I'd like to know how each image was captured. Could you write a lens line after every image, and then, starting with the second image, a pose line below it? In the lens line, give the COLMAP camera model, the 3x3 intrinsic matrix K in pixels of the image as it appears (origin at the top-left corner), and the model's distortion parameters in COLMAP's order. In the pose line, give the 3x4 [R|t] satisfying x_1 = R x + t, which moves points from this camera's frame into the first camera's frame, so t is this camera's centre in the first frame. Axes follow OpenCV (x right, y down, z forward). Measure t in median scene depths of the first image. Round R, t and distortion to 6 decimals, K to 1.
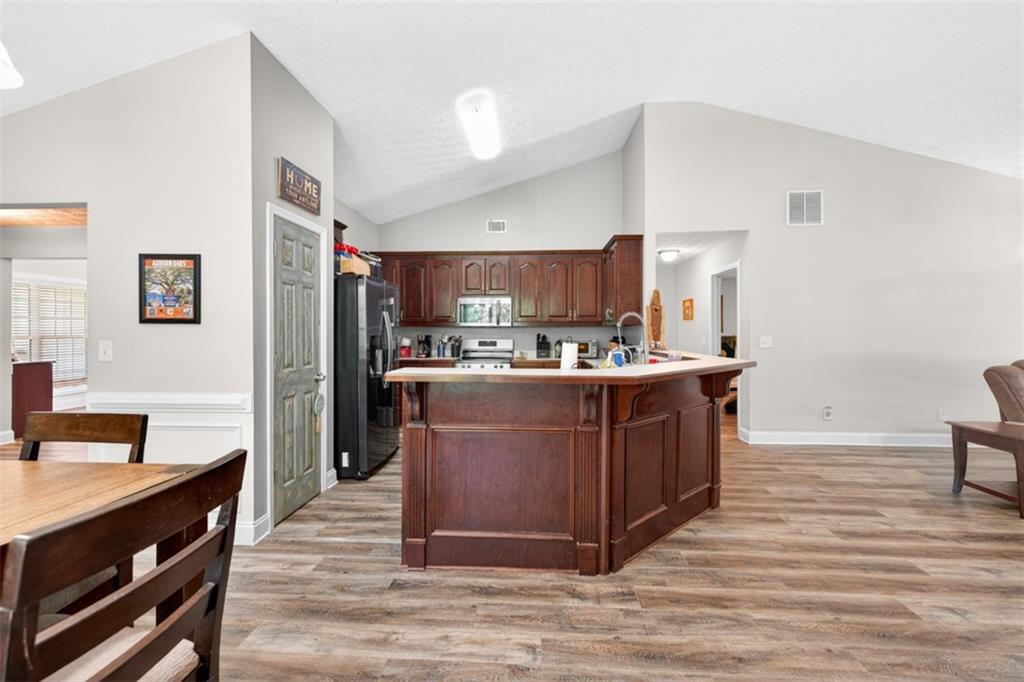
lens RADIAL K [[427.2, 0, 509.3], [0, 427.2, 334.6], [0, 0, 1]] dist [0.001944, 0.000107]
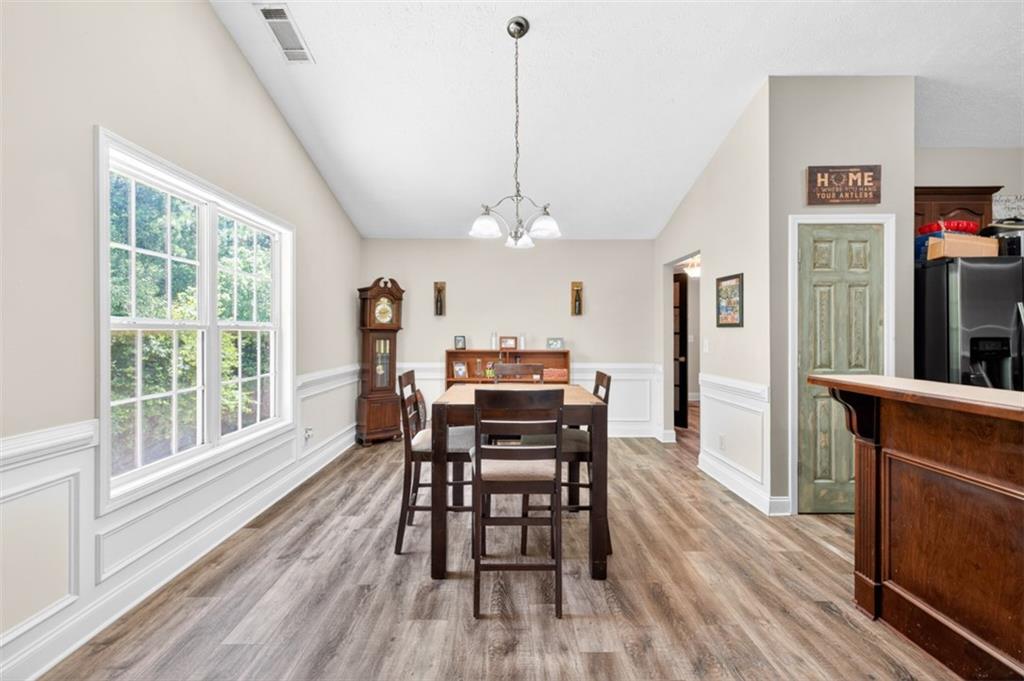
lens RADIAL K [[427.2, 0, 509.3], [0, 427.2, 334.1], [0, 0, 1]] dist [0.001944, 0.000107]
pose [[0.082136, 0.000762, -0.996621, 0.451783], [-0.000900, 0.999999, 0.000690, -0.003483], [0.996621, 0.000840, 0.082137, 0.176909]]
